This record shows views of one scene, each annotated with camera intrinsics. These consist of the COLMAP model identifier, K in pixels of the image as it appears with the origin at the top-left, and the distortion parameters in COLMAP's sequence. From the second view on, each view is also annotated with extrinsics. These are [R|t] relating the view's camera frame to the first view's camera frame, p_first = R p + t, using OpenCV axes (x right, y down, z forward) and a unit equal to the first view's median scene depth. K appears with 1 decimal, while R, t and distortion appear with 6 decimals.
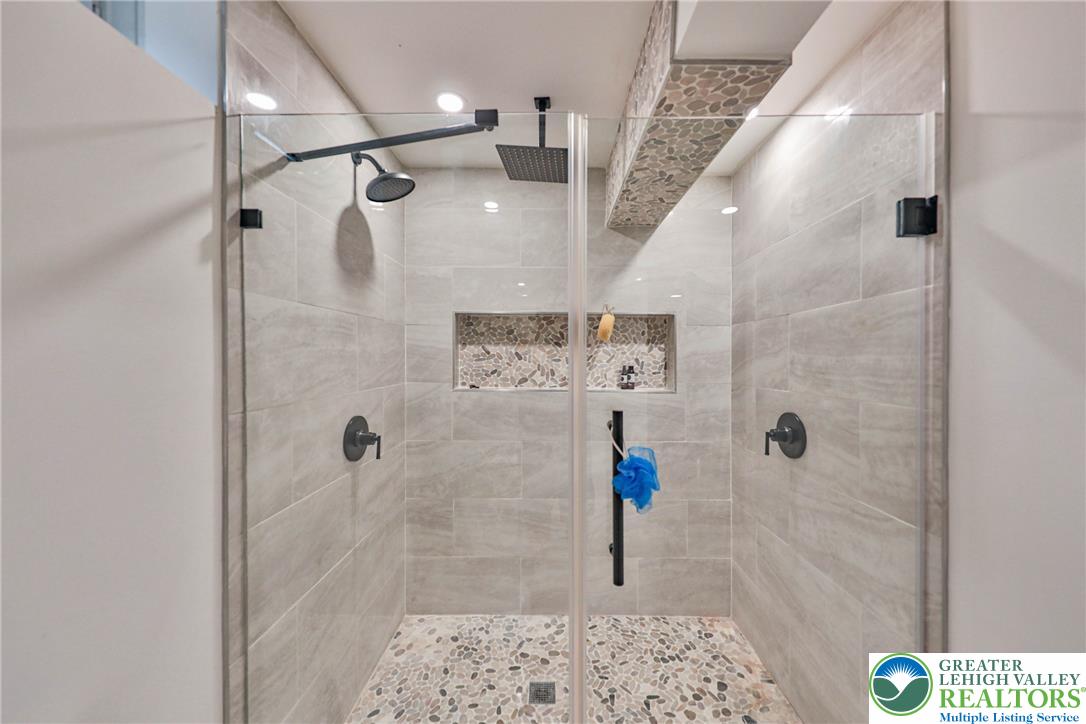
lens RADIAL K [[375.0, 0, 542.4], [0, 375.0, 359.6], [0, 0, 1]] dist [0.017740, -0.006884]
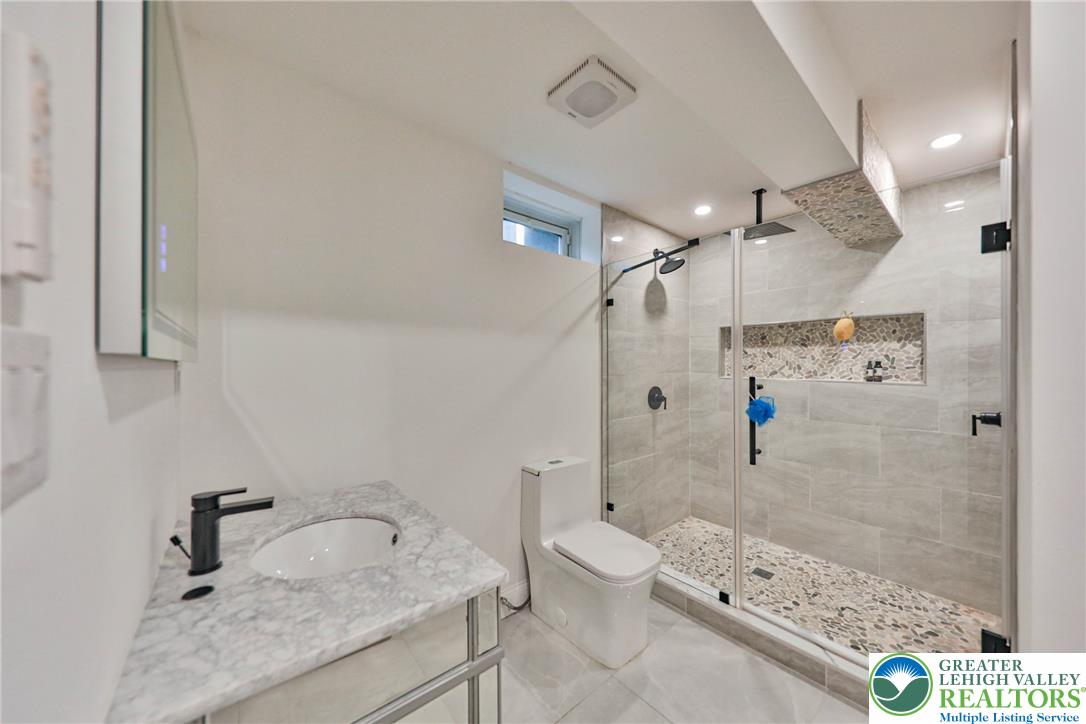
lens RADIAL K [[375.0, 0, 542.4], [0, 375.0, 359.6], [0, 0, 1]] dist [0.017740, -0.006884]
pose [[0.635649, -0.013305, -0.771864, 0.500988], [-0.007578, 0.999696, -0.023473, 0.048845], [0.771941, 0.020770, 0.635354, -0.540544]]
